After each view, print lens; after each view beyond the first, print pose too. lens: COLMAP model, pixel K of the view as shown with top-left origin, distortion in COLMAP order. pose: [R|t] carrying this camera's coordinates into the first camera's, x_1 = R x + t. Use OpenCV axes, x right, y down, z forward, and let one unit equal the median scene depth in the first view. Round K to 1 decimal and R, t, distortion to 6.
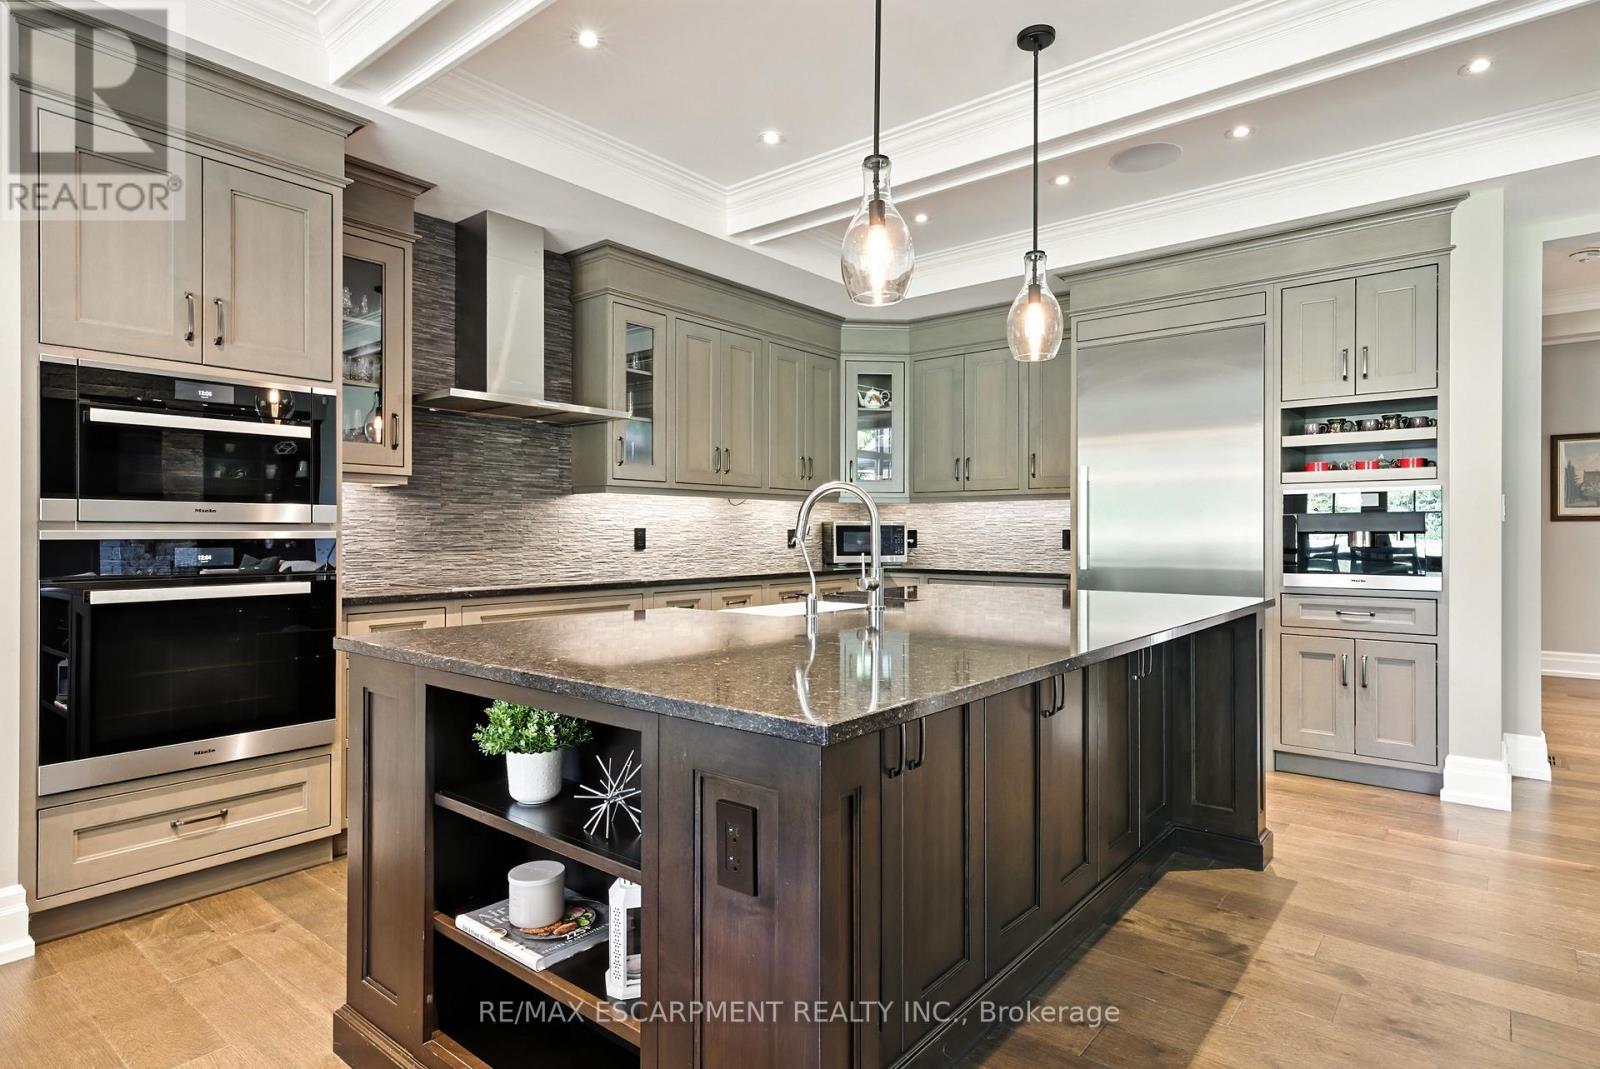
lens RADIAL K [[861.5, 0, 805.5], [0, 861.5, 528.6], [0, 0, 1]] dist [0.005538, 0.005140]
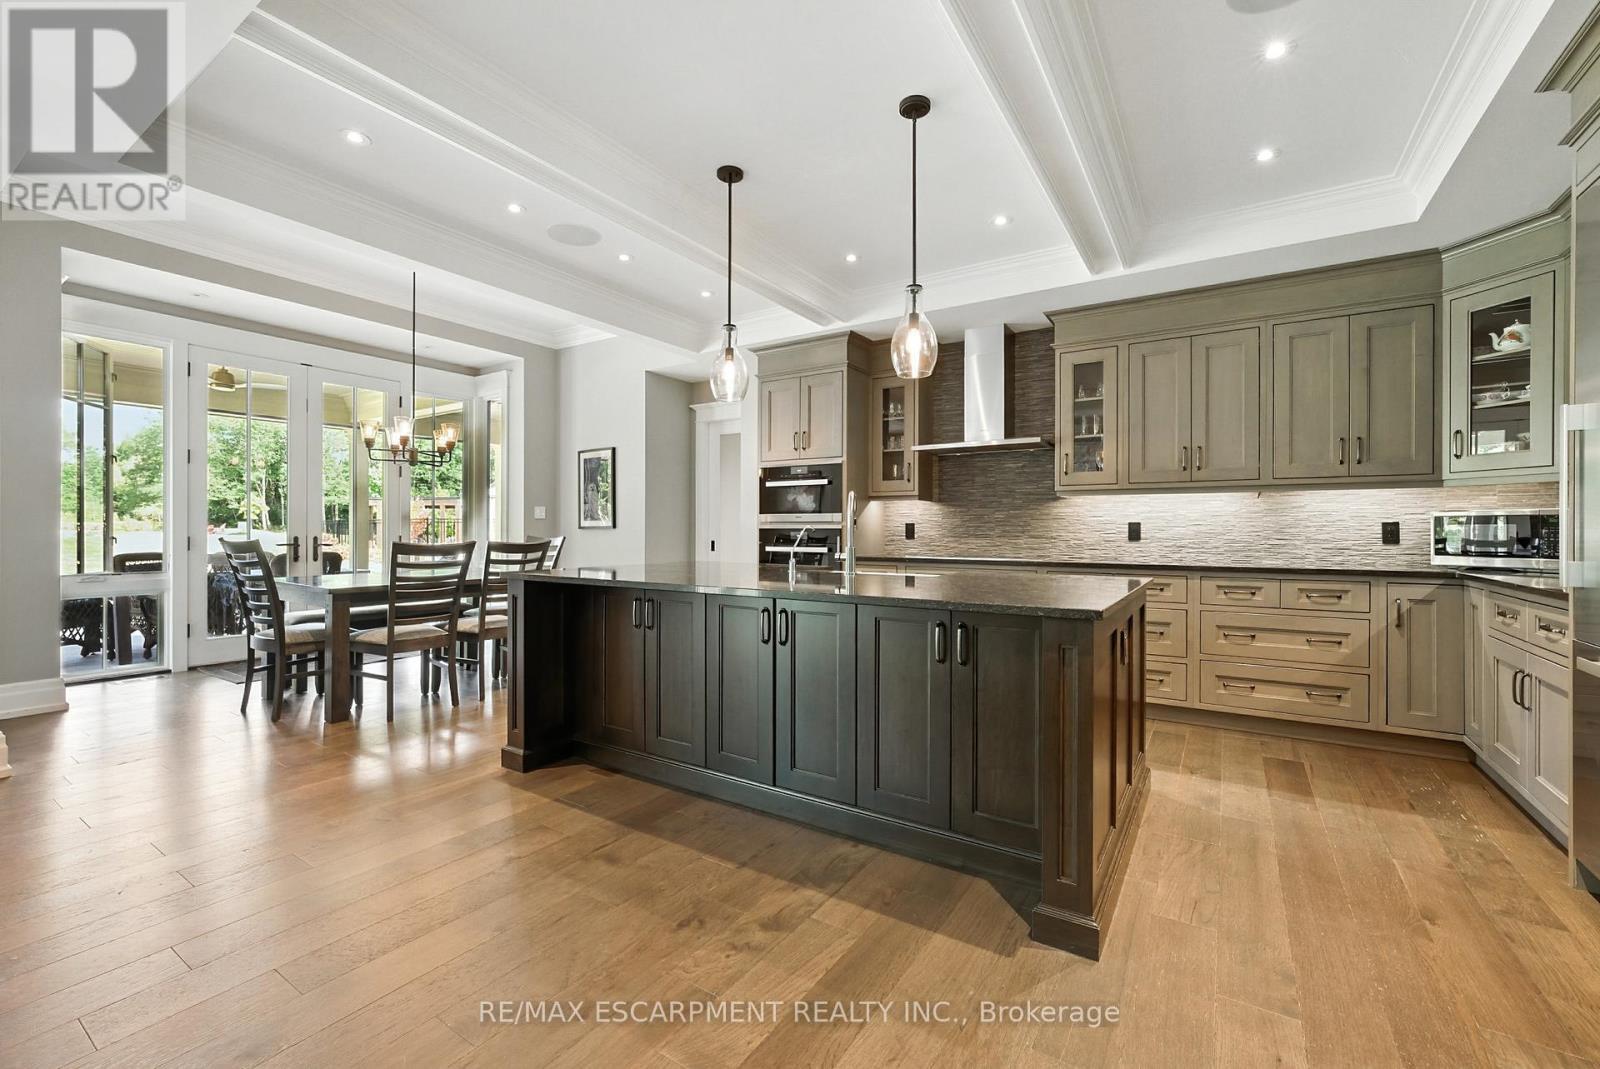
lens RADIAL K [[663.5, 0, 800.4], [0, 663.5, 532.2], [0, 0, 1]] dist [-0.013302, 0.000224]
pose [[0.109459, 0.005213, -0.993978, 0.852196], [0.002860, 0.999980, 0.005560, 0.008265], [0.993987, -0.003451, 0.109441, 0.549036]]
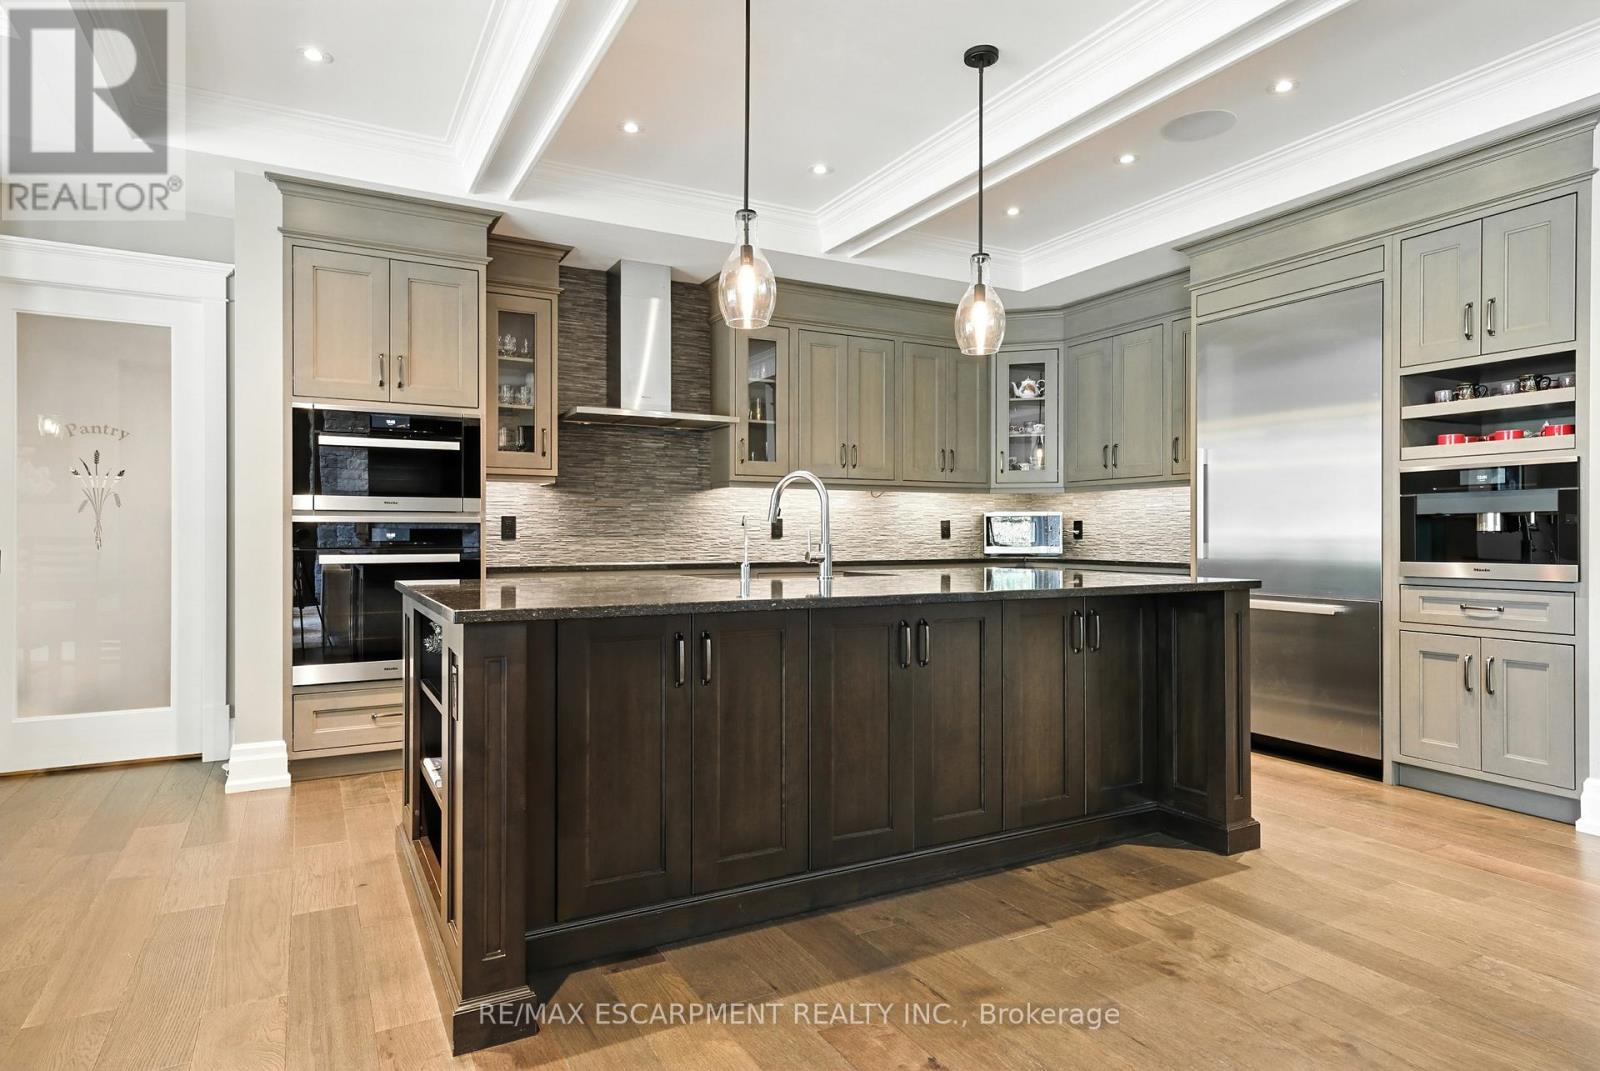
lens RADIAL K [[912.5, 0, 803.0], [0, 912.5, 533.3], [0, 0, 1]] dist [0.017648, -0.000935]
pose [[0.925723, -0.001475, -0.378200, 0.365180], [0.002766, 0.999992, 0.002870, 0.019171], [0.378193, -0.003703, 0.925720, -0.111597]]
